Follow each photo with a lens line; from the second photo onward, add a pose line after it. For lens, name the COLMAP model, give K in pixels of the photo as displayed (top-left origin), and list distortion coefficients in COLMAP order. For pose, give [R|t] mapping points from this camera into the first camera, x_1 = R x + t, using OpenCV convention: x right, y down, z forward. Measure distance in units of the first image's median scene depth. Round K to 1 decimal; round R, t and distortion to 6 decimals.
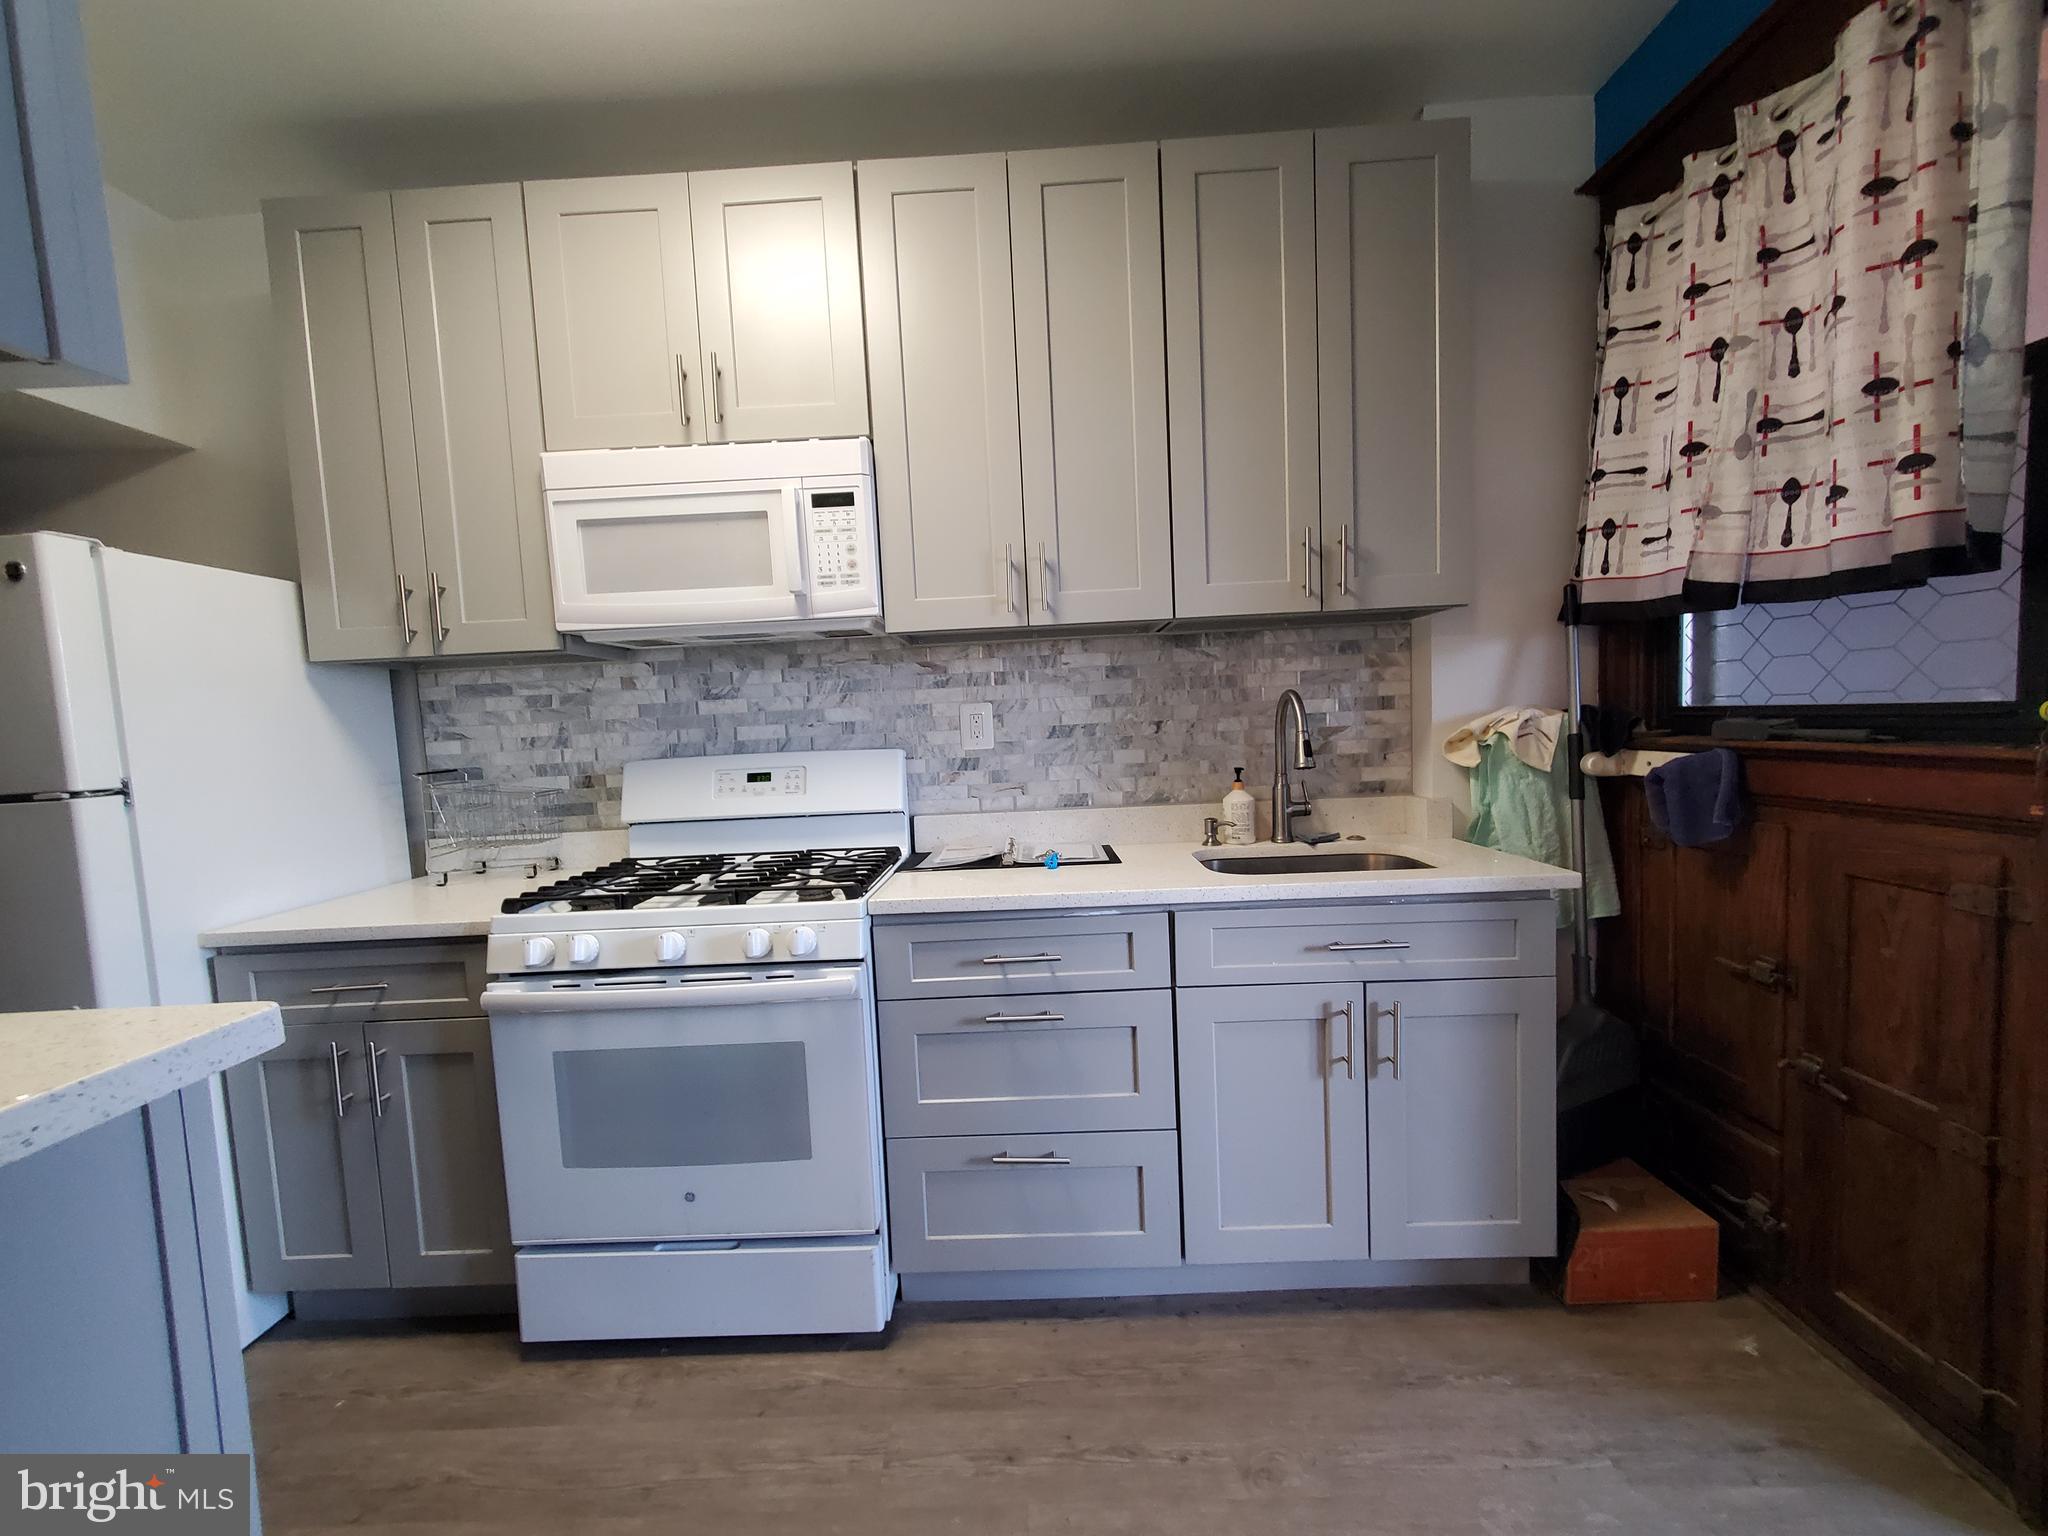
lens RADIAL K [[817.0, 0, 1022.6], [0, 817.0, 775.8], [0, 0, 1]] dist [0.009389, -0.000143]
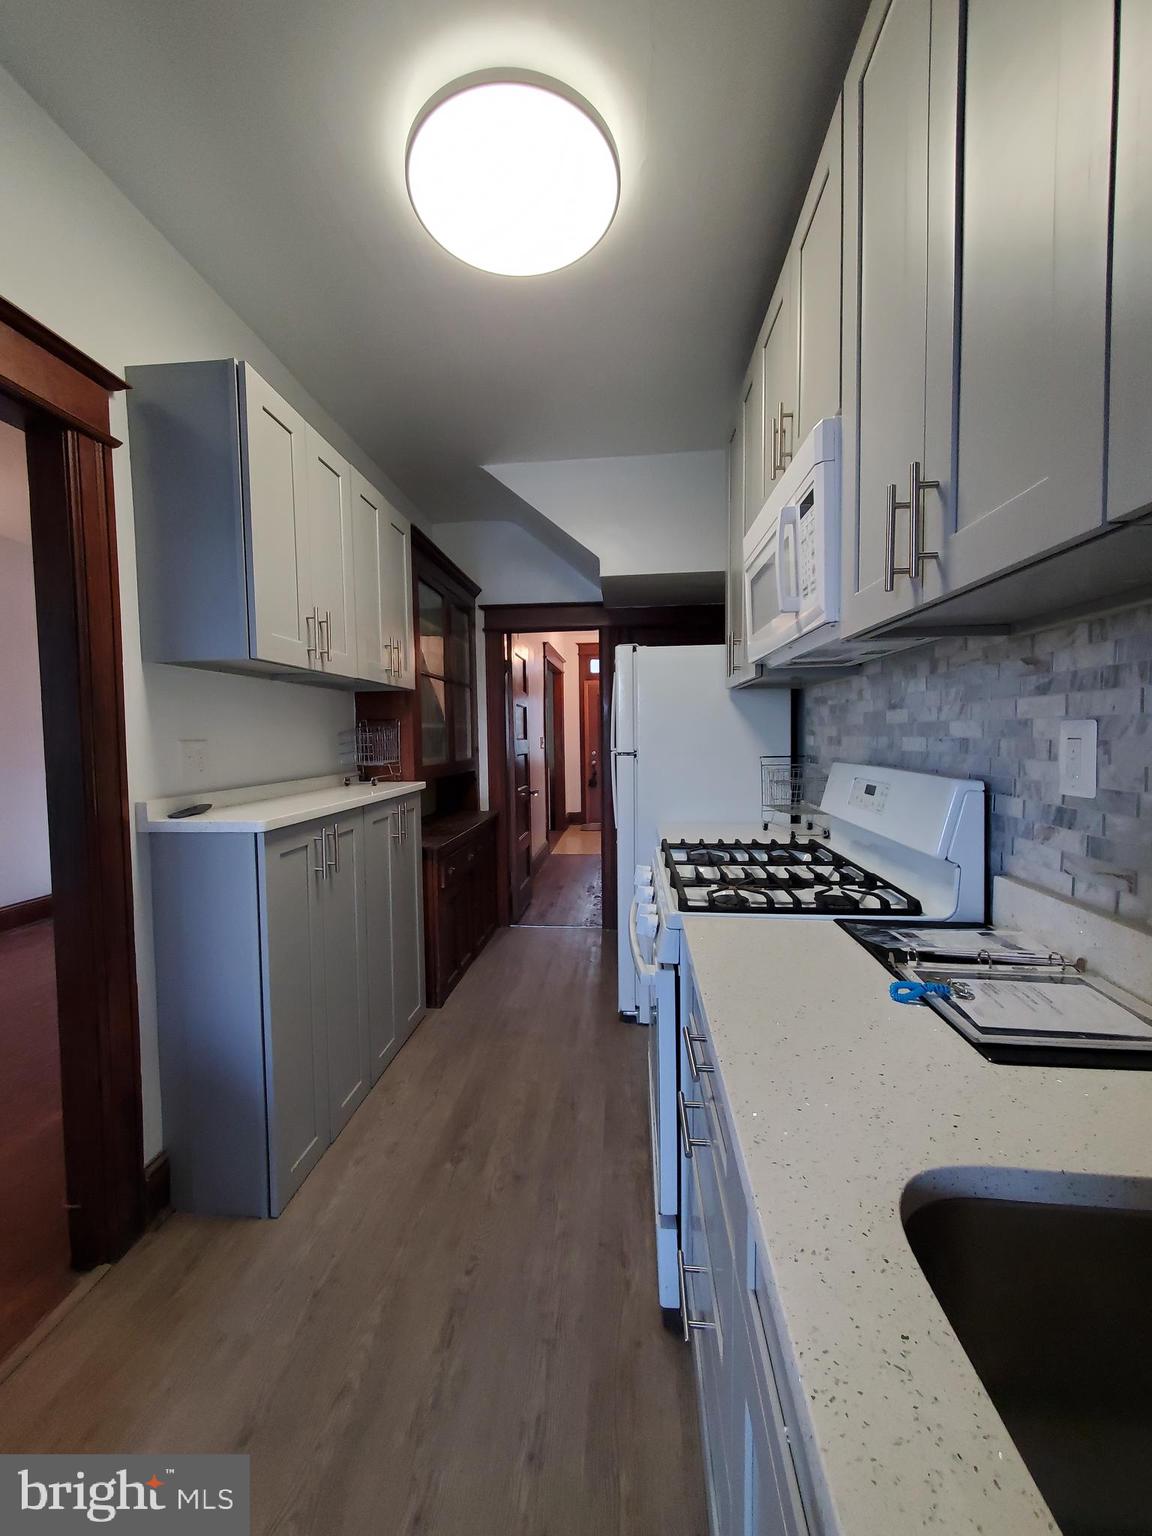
lens RADIAL K [[612.8, 0, 556.2], [0, 612.8, 762.6], [0, 0, 1]] dist [0.009389, -0.000143]
pose [[-0.091017, 0.095292, -0.991280, 0.433049], [-0.054908, 0.993417, 0.100539, -0.082578], [0.994334, 0.063580, -0.085185, 0.663076]]
